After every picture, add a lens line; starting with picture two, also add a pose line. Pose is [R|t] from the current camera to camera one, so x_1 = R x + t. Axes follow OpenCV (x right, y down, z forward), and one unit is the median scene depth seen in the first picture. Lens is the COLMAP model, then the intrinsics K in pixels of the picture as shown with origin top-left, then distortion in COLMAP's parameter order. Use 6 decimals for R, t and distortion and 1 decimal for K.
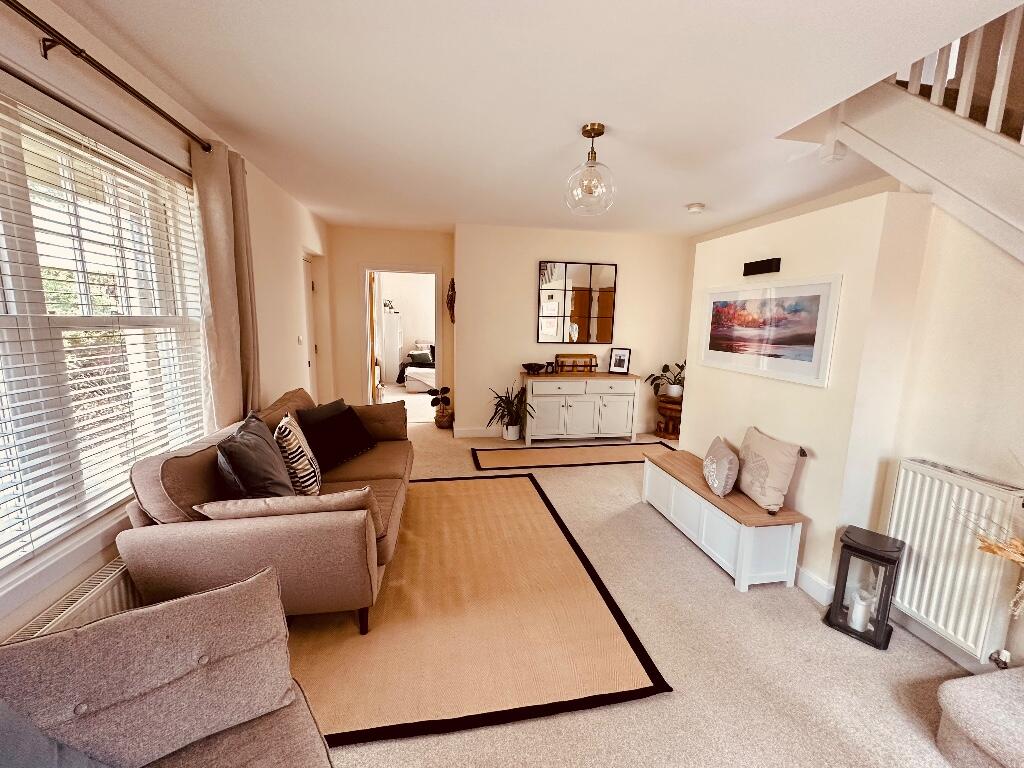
lens RADIAL K [[411.4, 0, 512.0], [0, 411.4, 384.0], [0, 0, 1]] dist [0.000330, 0.000059]
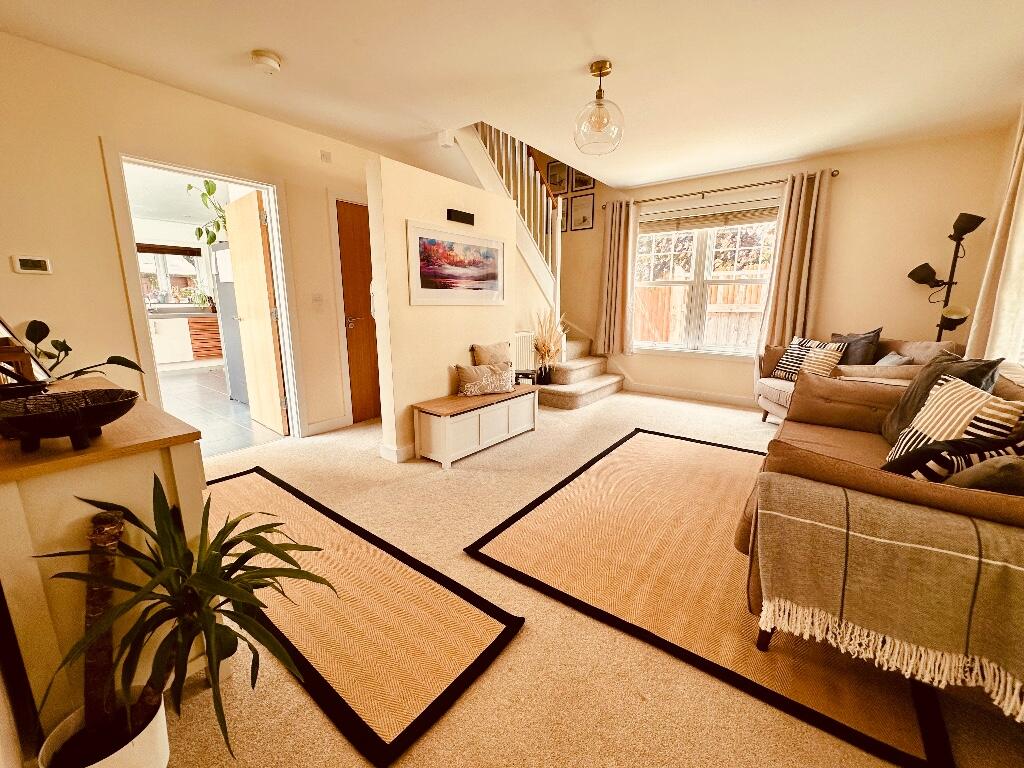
lens RADIAL K [[411.4, 0, 512.0], [0, 411.4, 384.0], [0, 0, 1]] dist [0.000330, 0.000059]
pose [[-0.678919, -0.172684, 0.713617, -0.465320], [0.094655, 0.943251, 0.318304, -0.185995], [-0.728086, 0.283650, -0.624046, 1.775865]]
